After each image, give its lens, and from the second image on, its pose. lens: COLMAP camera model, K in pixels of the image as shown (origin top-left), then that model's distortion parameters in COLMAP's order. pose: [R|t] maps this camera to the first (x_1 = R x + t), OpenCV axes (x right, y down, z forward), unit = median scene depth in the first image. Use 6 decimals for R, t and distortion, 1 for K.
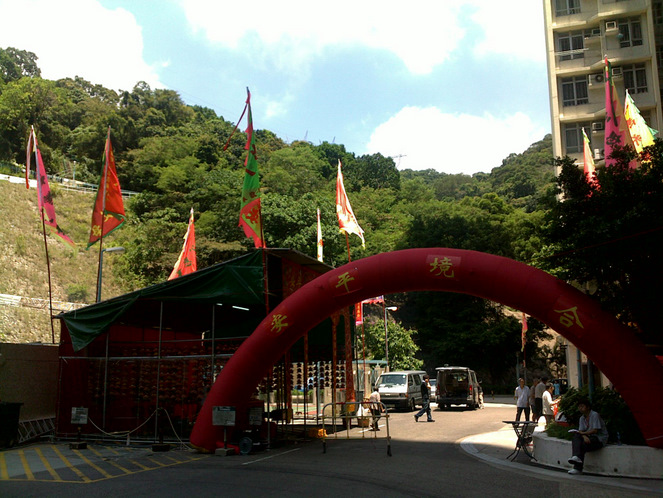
lens RADIAL K [[688.0, 0, 331.5], [0, 688.0, 249.0], [0, 0, 1]] dist [0.113454, -0.342513]
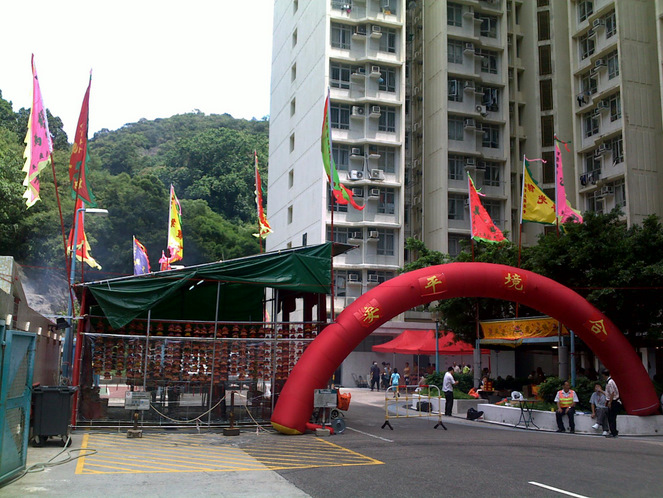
lens RADIAL K [[688.0, 0, 331.5], [0, 688.0, 249.0], [0, 0, 1]] dist [0.113454, -0.342513]
pose [[0.791155, 0.114368, 0.600828, -0.343121], [-0.133059, 0.991017, -0.013432, 0.011245], [-0.596967, -0.069319, 0.799265, 0.068127]]
